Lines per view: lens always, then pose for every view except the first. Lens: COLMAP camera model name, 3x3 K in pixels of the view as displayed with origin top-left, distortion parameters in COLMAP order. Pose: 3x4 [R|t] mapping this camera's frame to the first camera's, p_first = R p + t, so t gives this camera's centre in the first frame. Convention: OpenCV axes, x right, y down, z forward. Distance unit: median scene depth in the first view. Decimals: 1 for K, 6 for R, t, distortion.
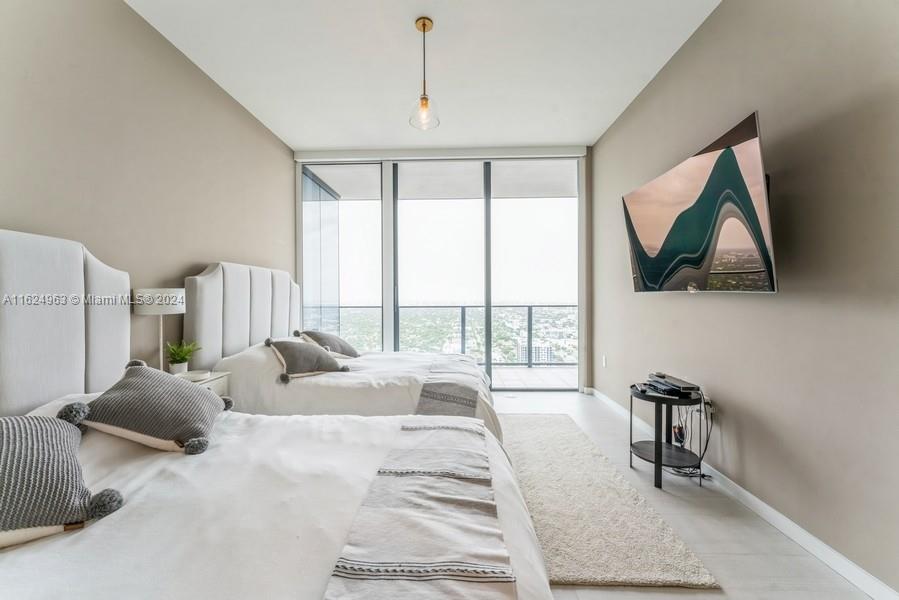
lens RADIAL K [[355.2, 0, 446.9], [0, 355.2, 298.4], [0, 0, 1]] dist [0.002131, -0.000446]
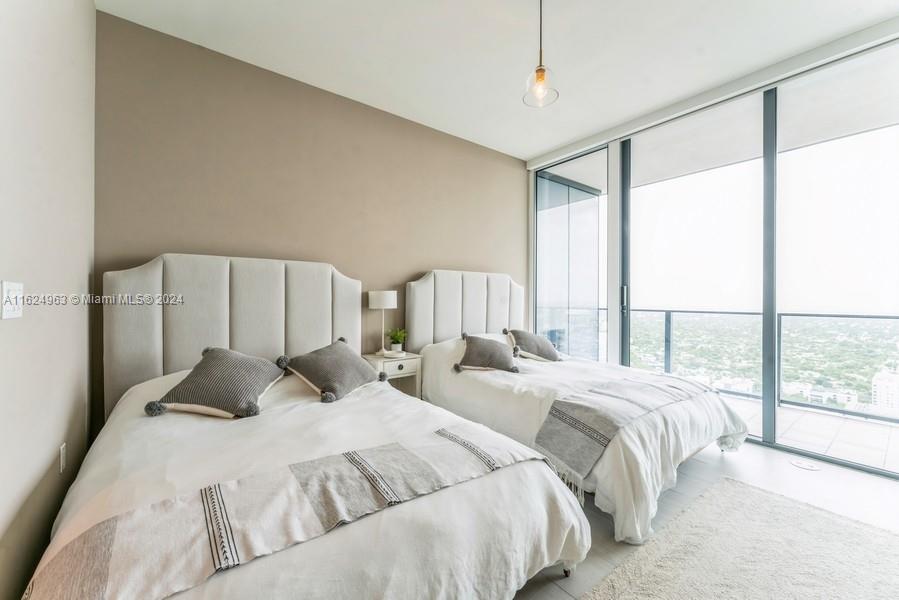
lens RADIAL K [[355.2, 0, 451.1], [0, 355.2, 297.6], [0, 0, 1]] dist [0.002131, -0.000446]
pose [[0.633596, 0.007682, -0.773626, 0.441486], [-0.011051, 0.999939, 0.000879, -0.004470], [0.773585, 0.007992, 0.633642, 0.265770]]
